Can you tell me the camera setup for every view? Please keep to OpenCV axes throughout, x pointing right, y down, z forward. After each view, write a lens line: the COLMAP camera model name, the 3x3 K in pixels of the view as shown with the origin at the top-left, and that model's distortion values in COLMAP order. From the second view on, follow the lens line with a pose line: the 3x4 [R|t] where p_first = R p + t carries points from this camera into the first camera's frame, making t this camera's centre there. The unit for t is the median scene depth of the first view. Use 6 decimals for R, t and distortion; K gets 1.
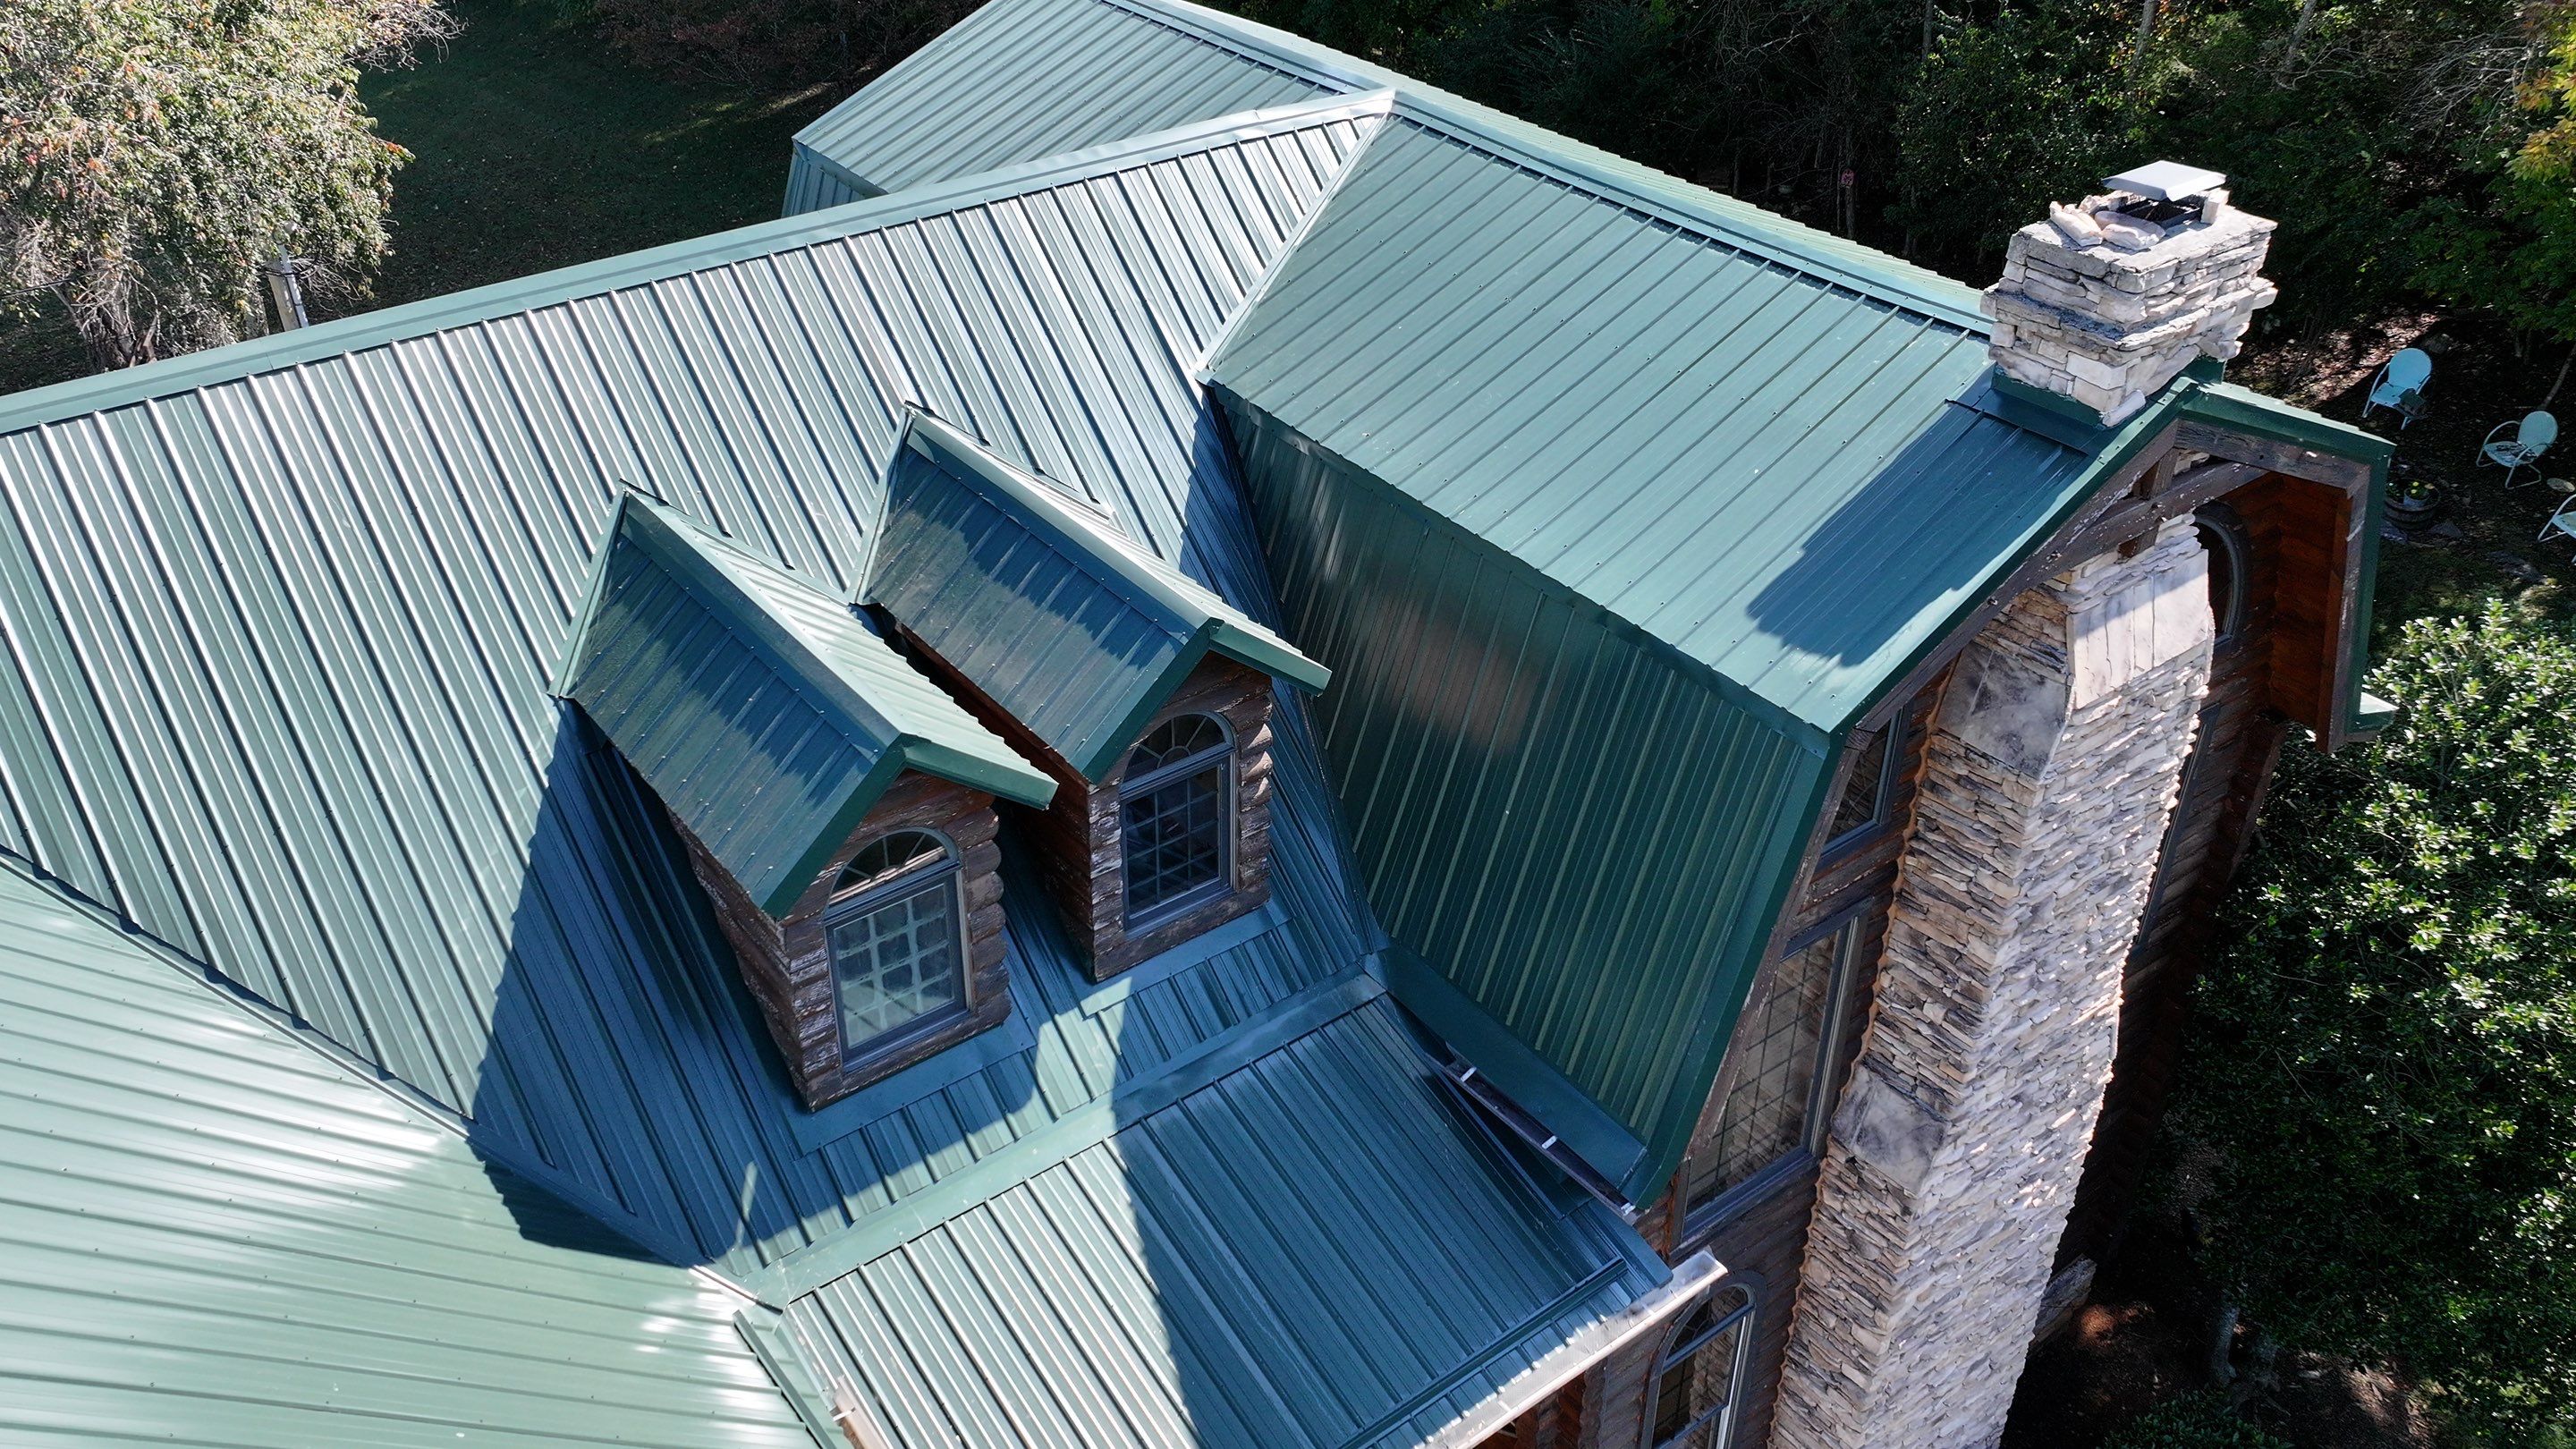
lens RADIAL K [[2085.1, 0, 1282.5], [0, 2085.1, 717.5], [0, 0, 1]] dist [0.003276, 0.001794]
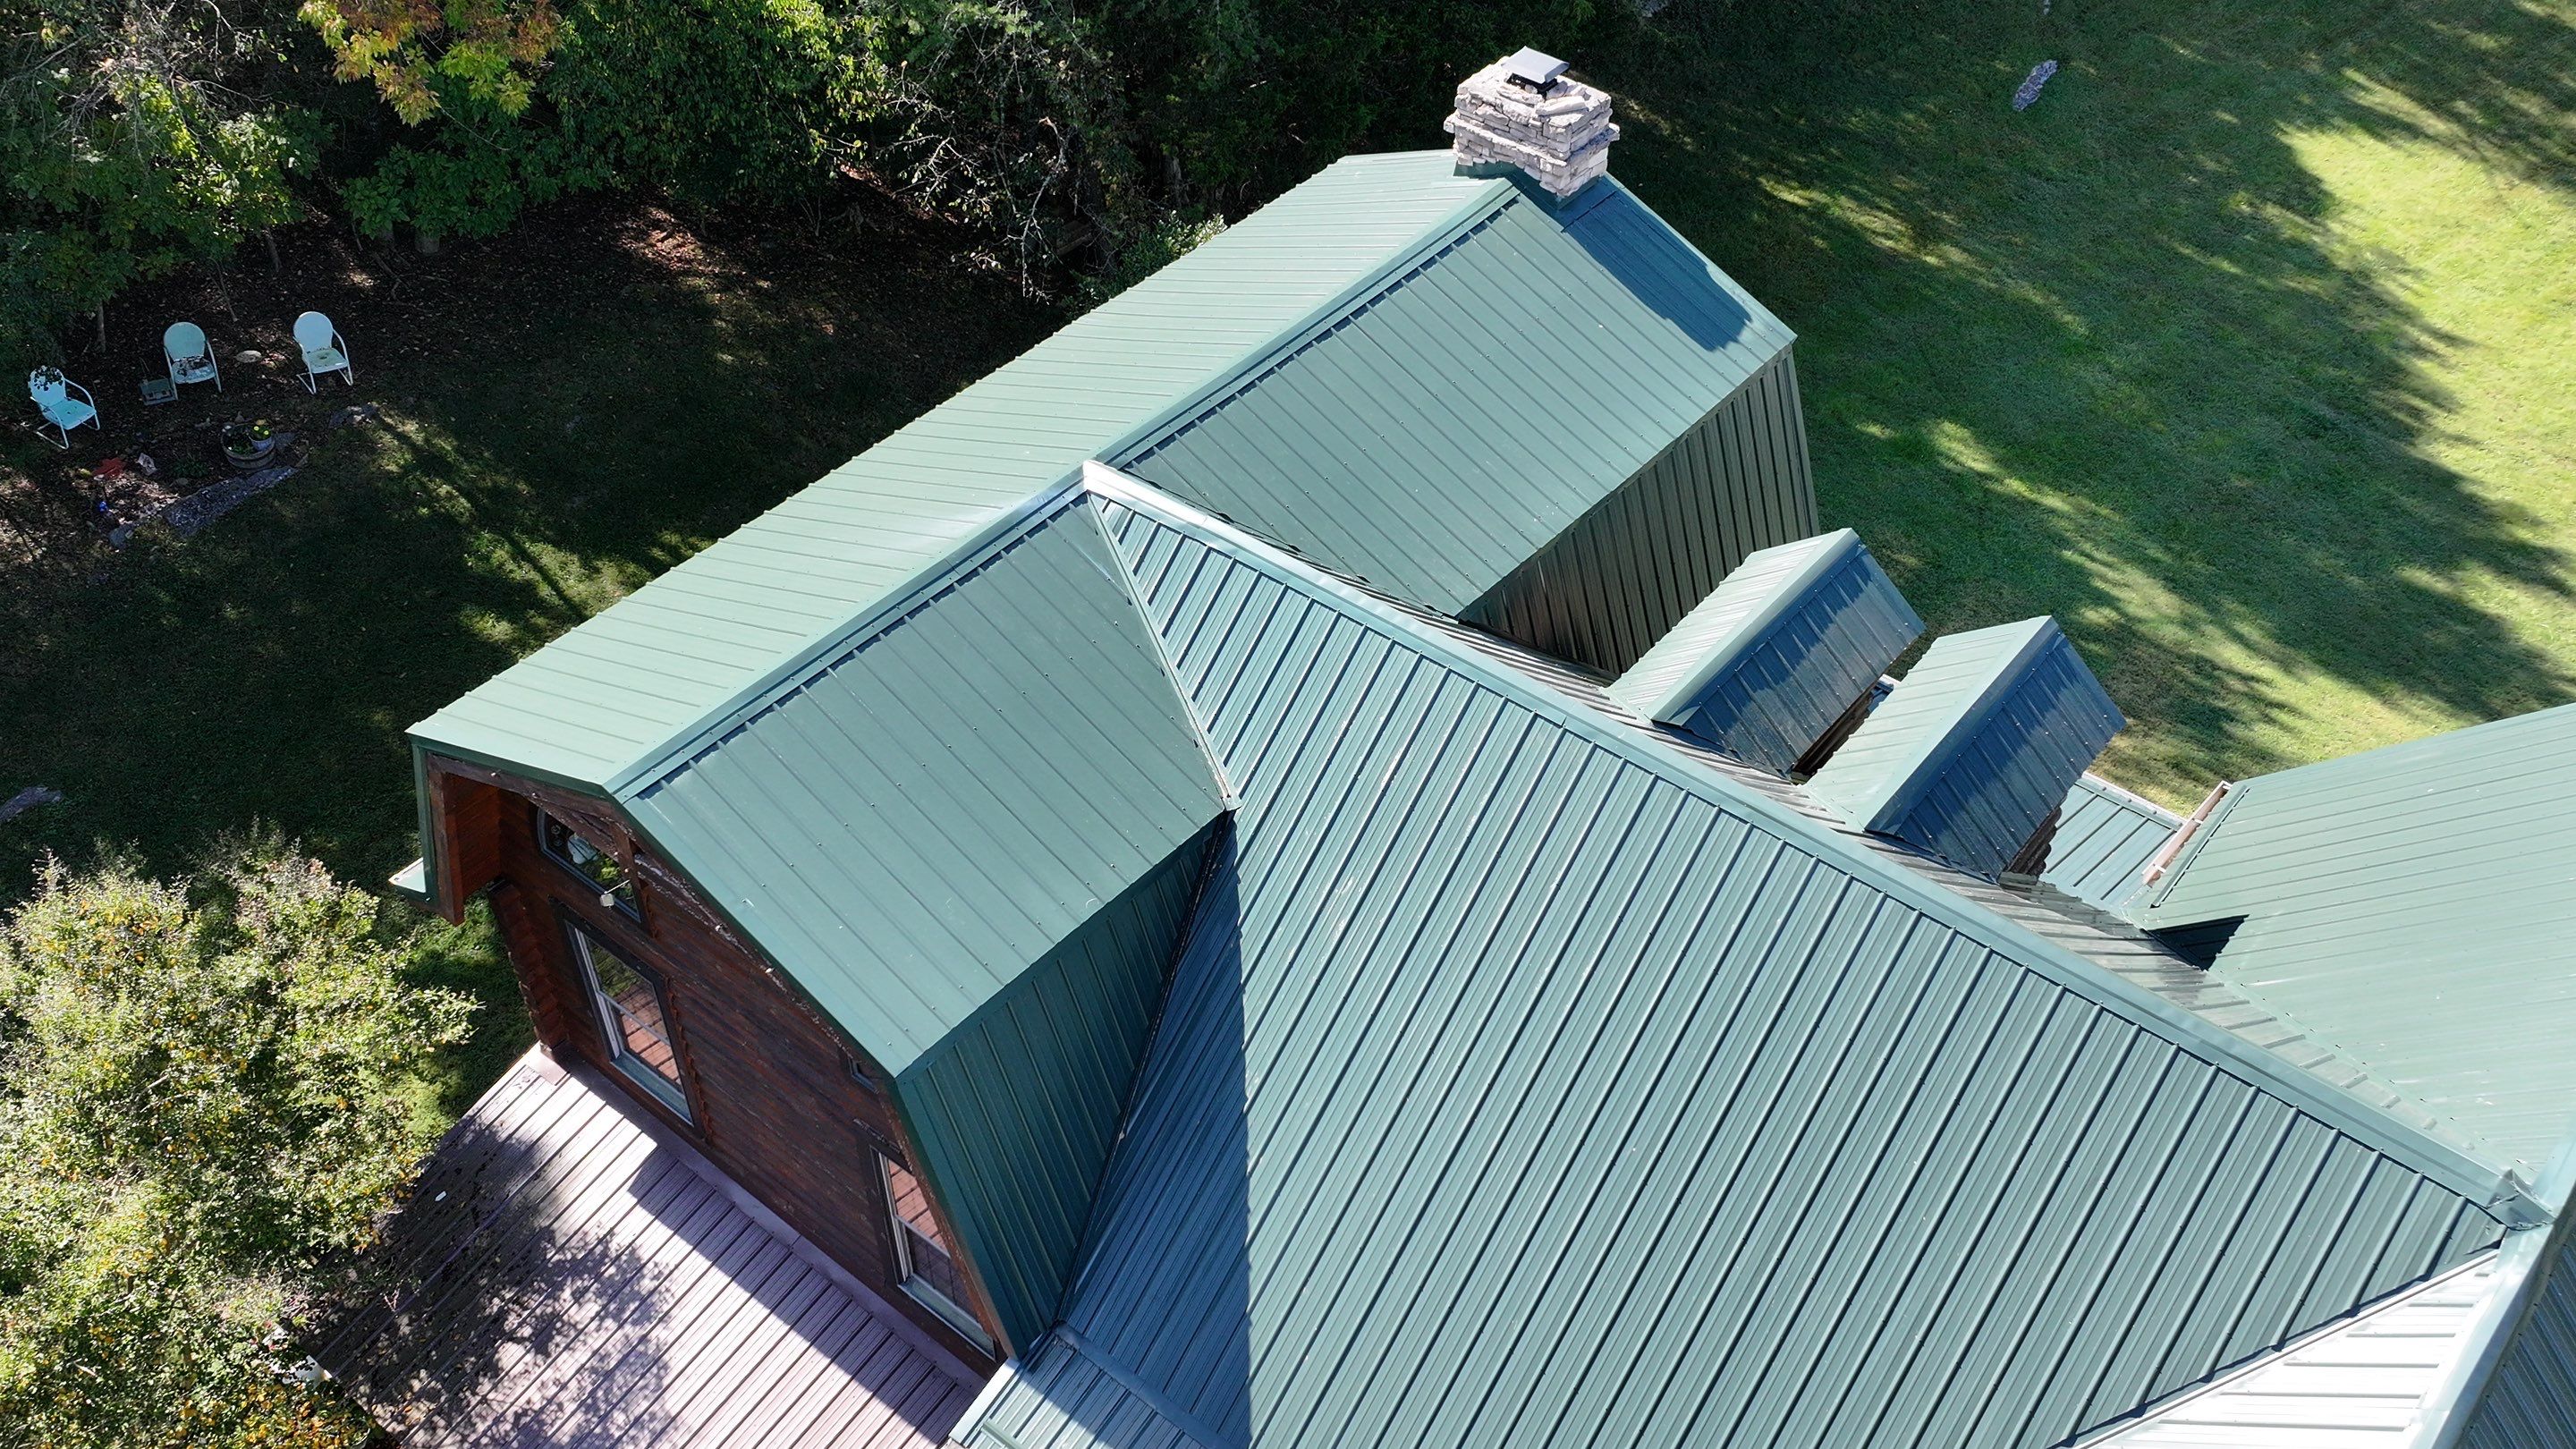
lens RADIAL K [[2359.2, 0, 1300.9], [0, 2359.2, 729.8], [0, 0, 1]] dist [0.001361, 0.000000]
pose [[-0.230677, -0.664404, 0.710884, -1.226569], [0.531982, 0.525613, 0.663872, -1.288164], [-0.814729, 0.531317, 0.232204, 0.918219]]
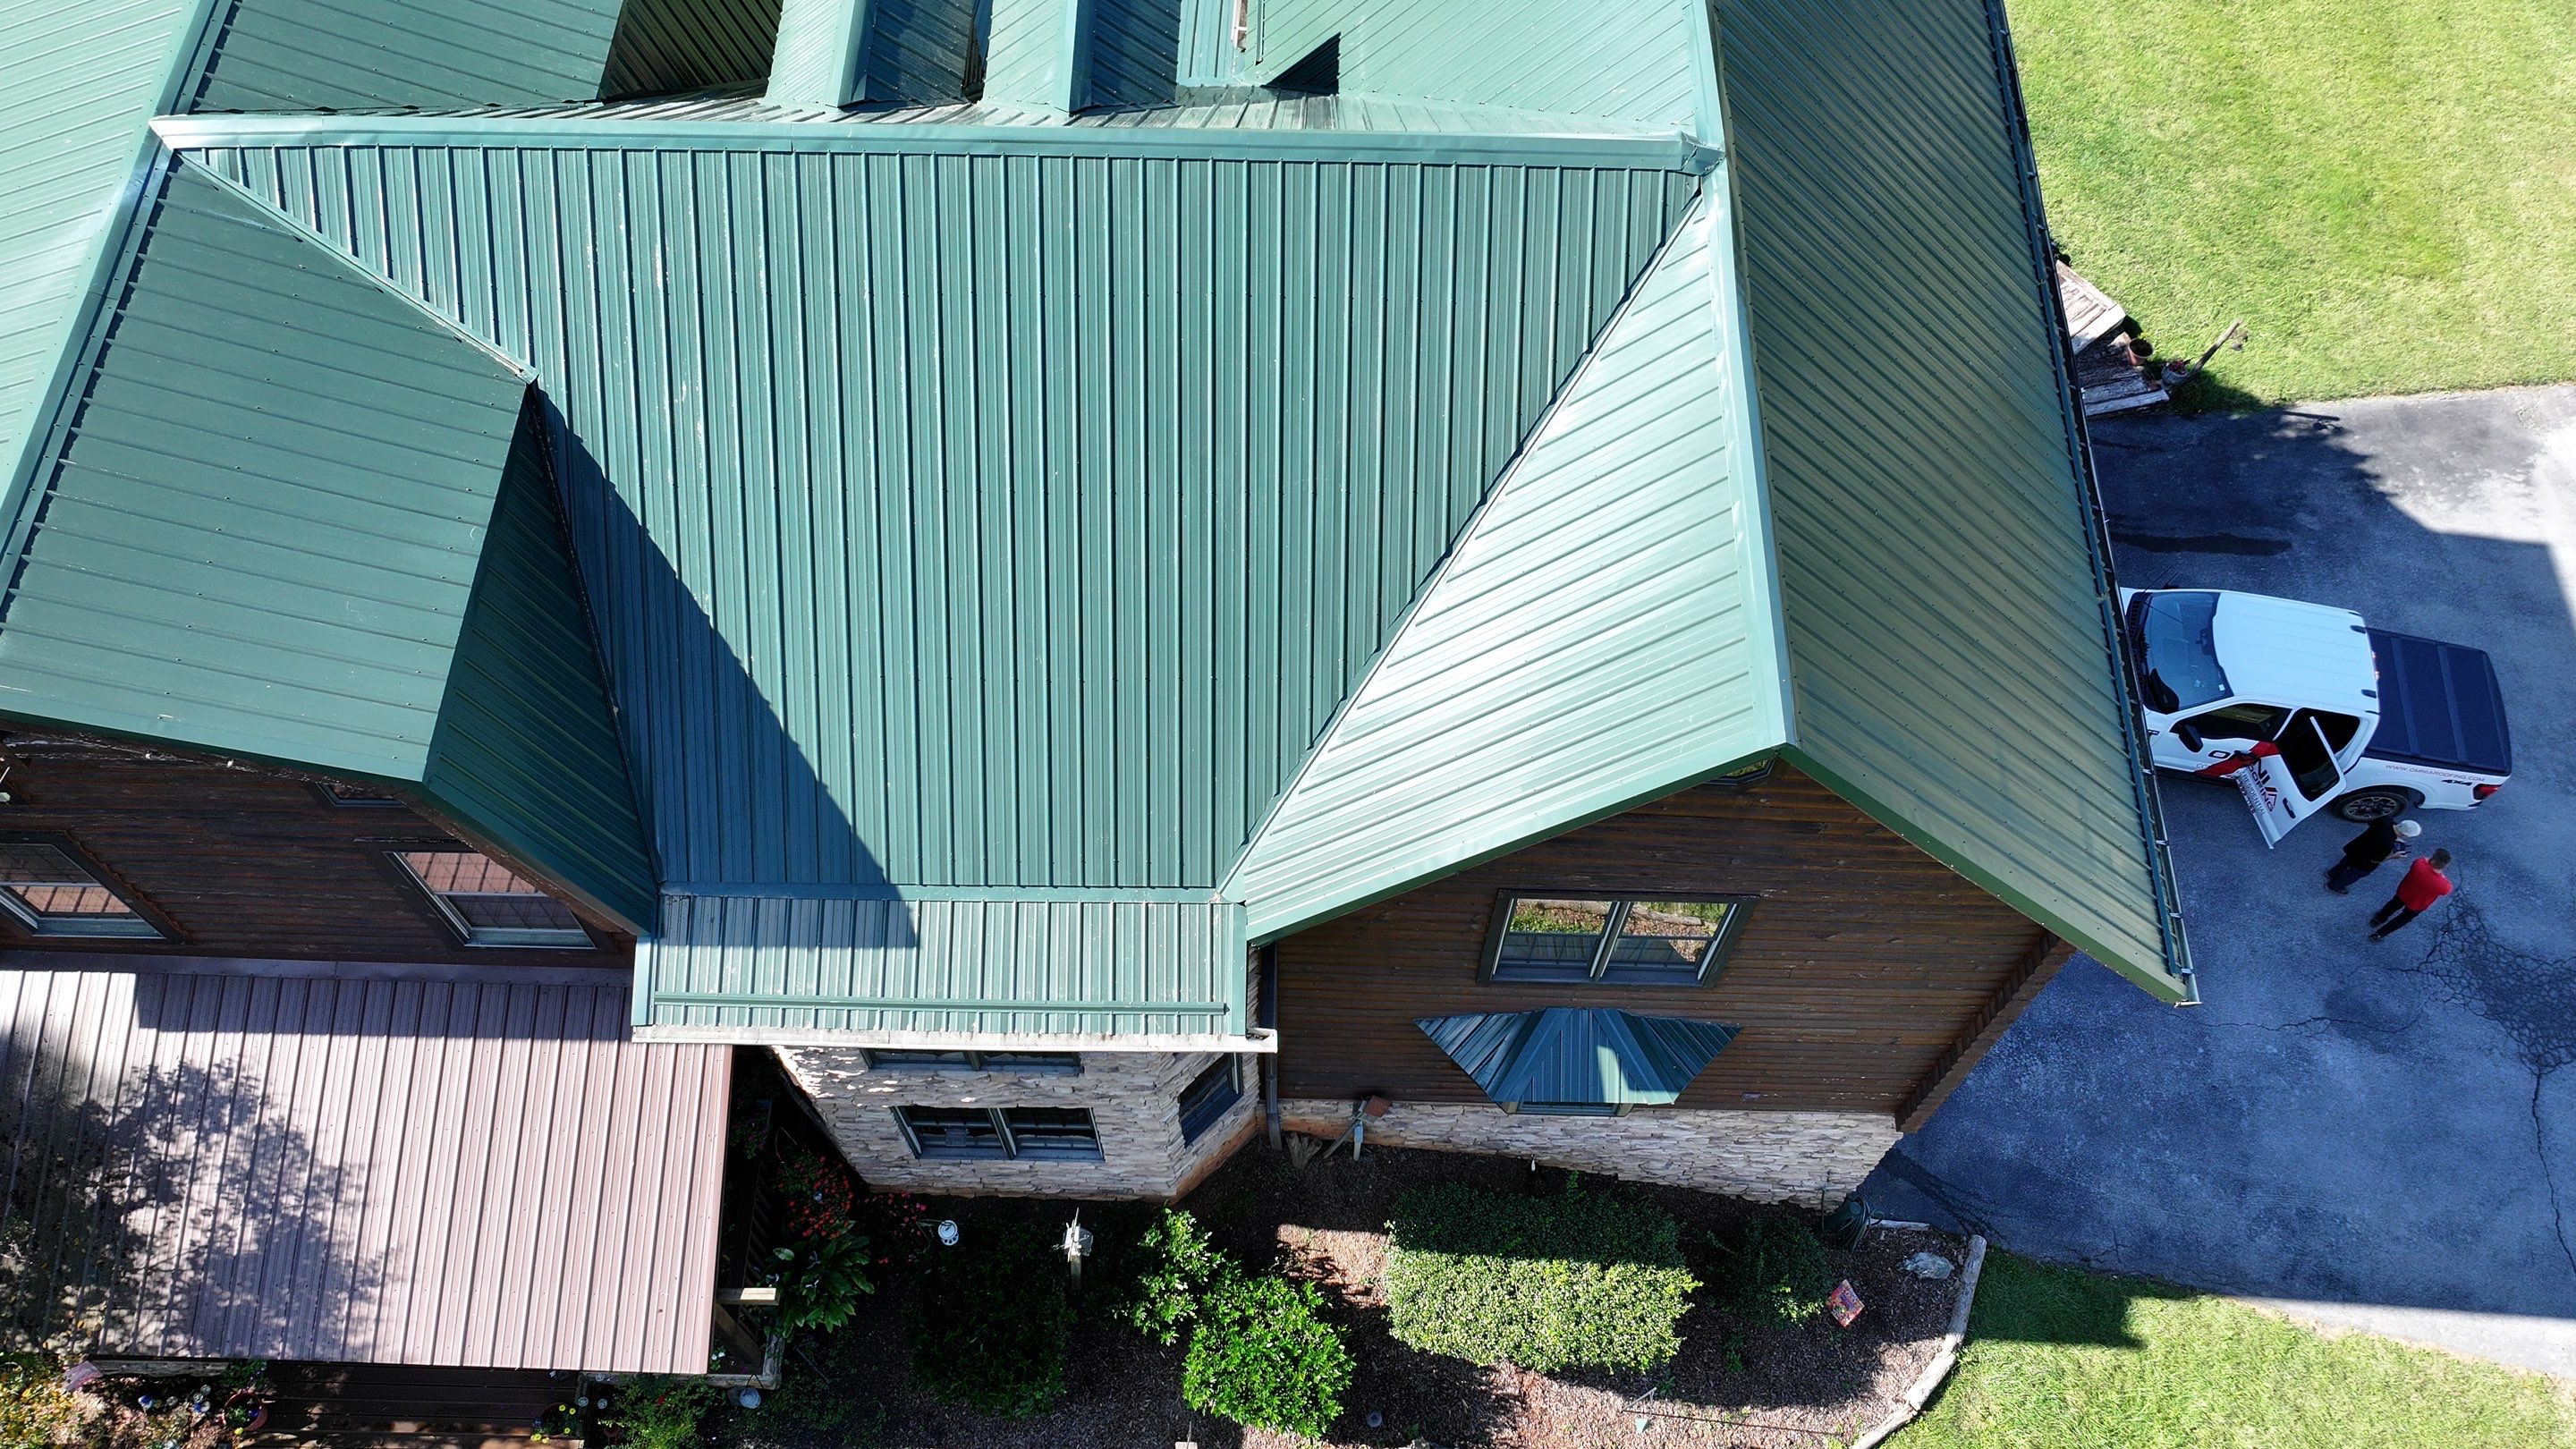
lens RADIAL K [[2085.1, 0, 1288.5], [0, 2085.1, 731.0], [0, 0, 1]] dist [0.003276, 0.001794]
pose [[-0.780005, -0.553760, 0.291449, -1.069113], [0.337707, 0.019601, 0.941047, -1.368520], [-0.526827, 0.832446, 0.171719, 1.032605]]
